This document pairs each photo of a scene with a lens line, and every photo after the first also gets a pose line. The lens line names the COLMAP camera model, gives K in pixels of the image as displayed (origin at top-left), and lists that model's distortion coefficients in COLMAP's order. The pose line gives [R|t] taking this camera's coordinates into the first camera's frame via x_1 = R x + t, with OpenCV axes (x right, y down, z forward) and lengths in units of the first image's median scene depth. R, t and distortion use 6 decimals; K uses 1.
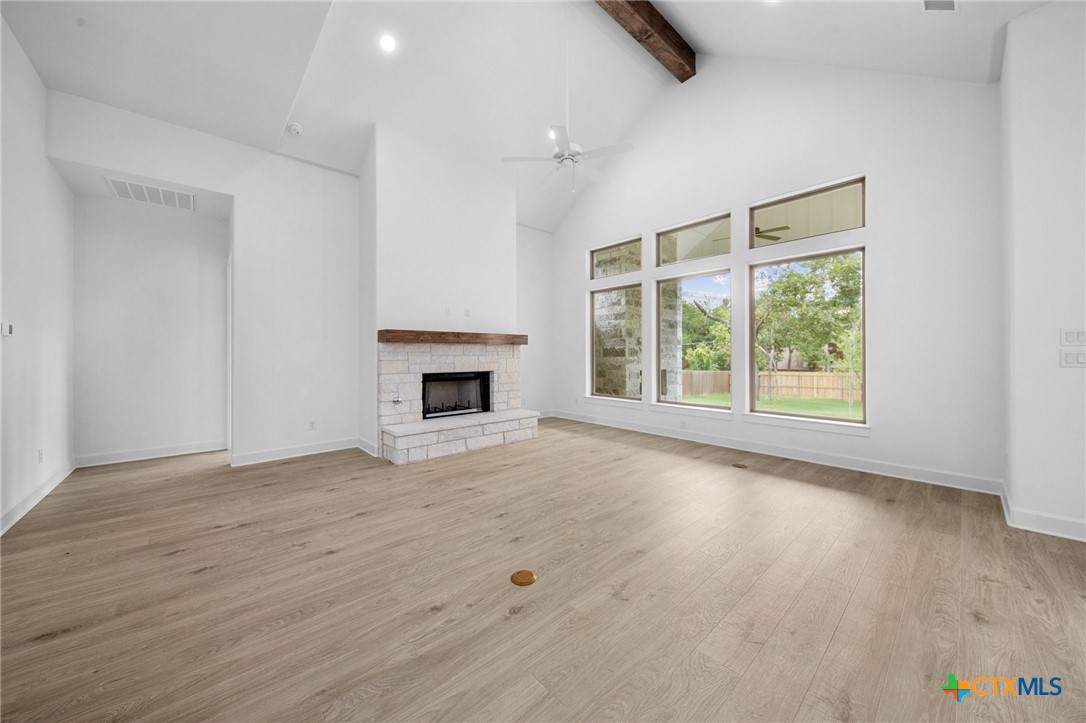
lens RADIAL K [[379.6, 0, 555.8], [0, 379.6, 357.7], [0, 0, 1]] dist [0.000184, -0.002220]
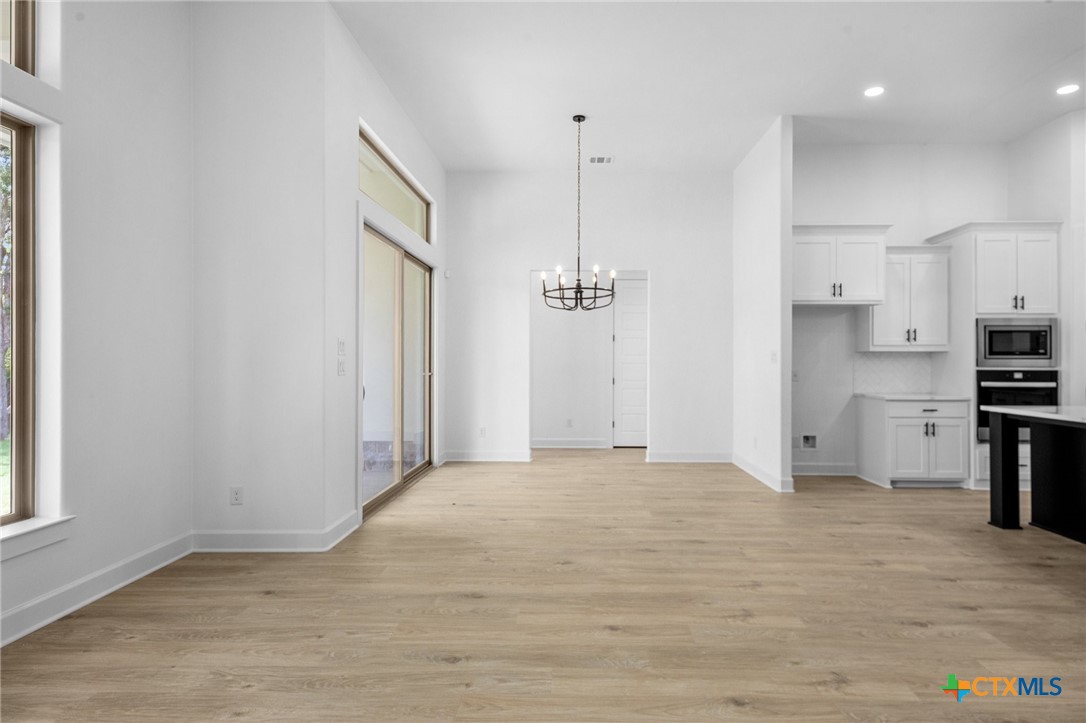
lens RADIAL K [[571.5, 0, 569.3], [0, 571.5, 359.1], [0, 0, 1]] dist [0.011878, 0.000741]
pose [[-0.720173, 0.001511, 0.693793, -0.177839], [0.006027, 0.999974, 0.004079, -0.017607], [-0.693768, 0.007119, -0.720163, 1.593849]]
